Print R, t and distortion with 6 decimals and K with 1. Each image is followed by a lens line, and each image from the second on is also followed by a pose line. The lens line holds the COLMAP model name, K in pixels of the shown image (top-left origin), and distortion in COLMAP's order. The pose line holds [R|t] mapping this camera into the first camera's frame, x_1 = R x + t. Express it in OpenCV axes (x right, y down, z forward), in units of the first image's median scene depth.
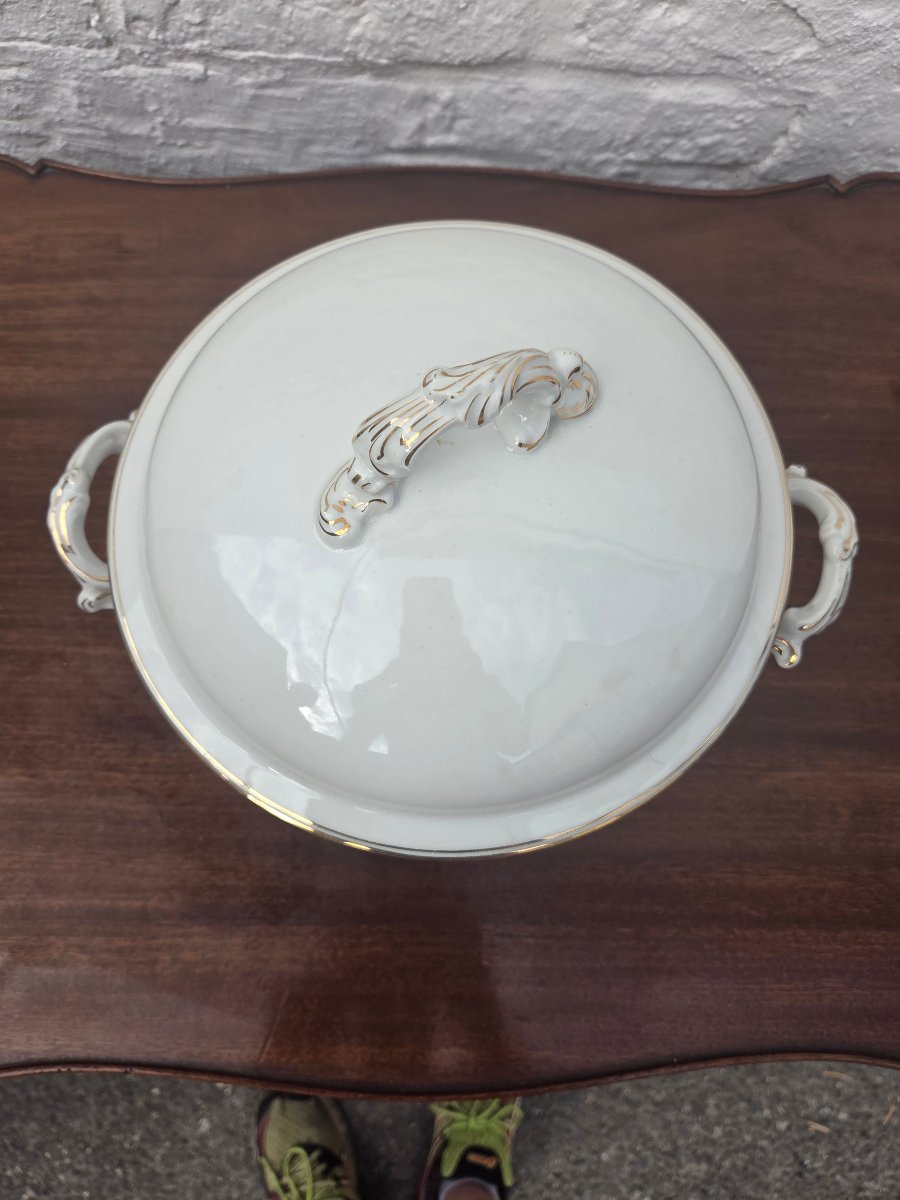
lens RADIAL K [[849.8, 0, 457.4], [0, 849.8, 608.2], [0, 0, 1]] dist [0.008292, -0.027246]
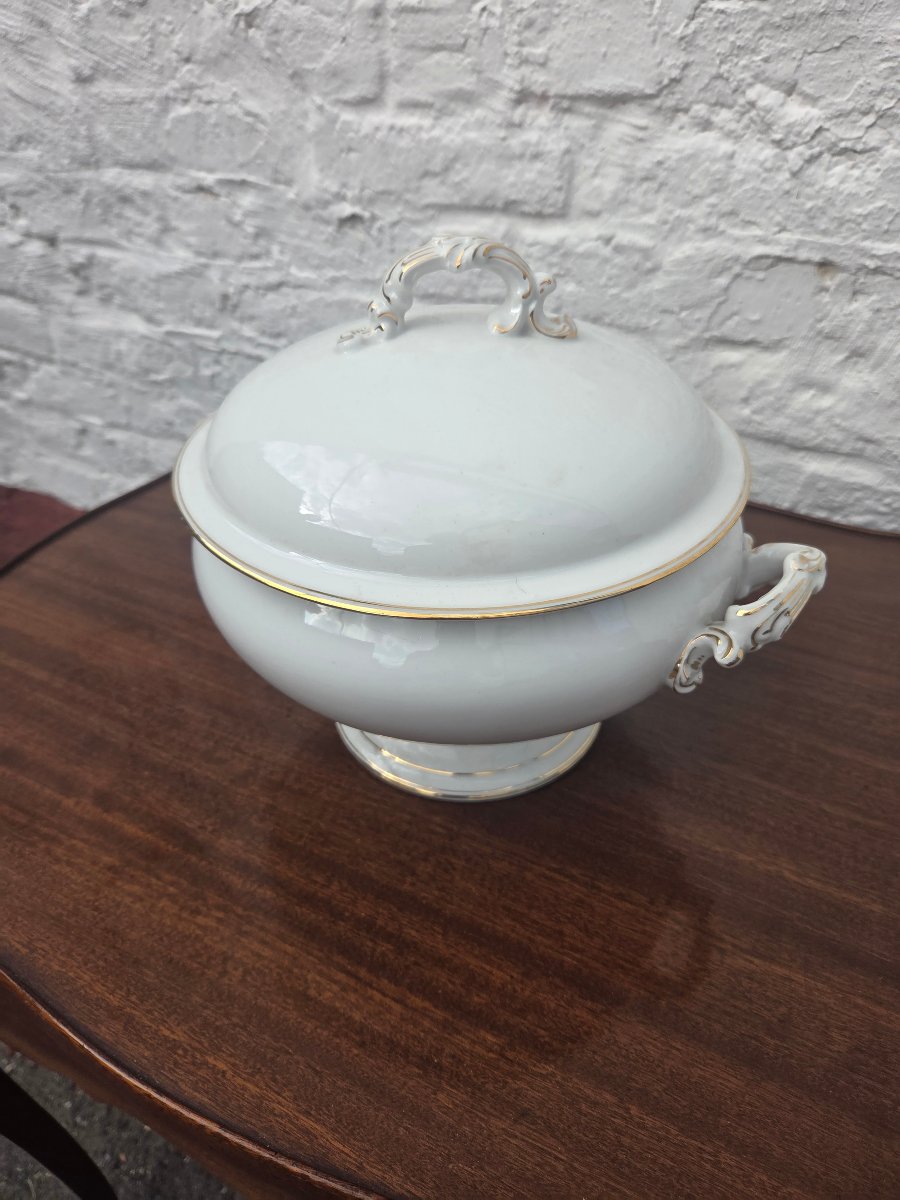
lens RADIAL K [[849.8, 0, 442.8], [0, 849.8, 575.5], [0, 0, 1]] dist [0.008292, -0.027246]
pose [[0.890650, 0.213893, -0.401238, 0.307632], [-0.421794, 0.718205, -0.553418, 0.425525], [0.169799, 0.662142, 0.729888, 0.134825]]
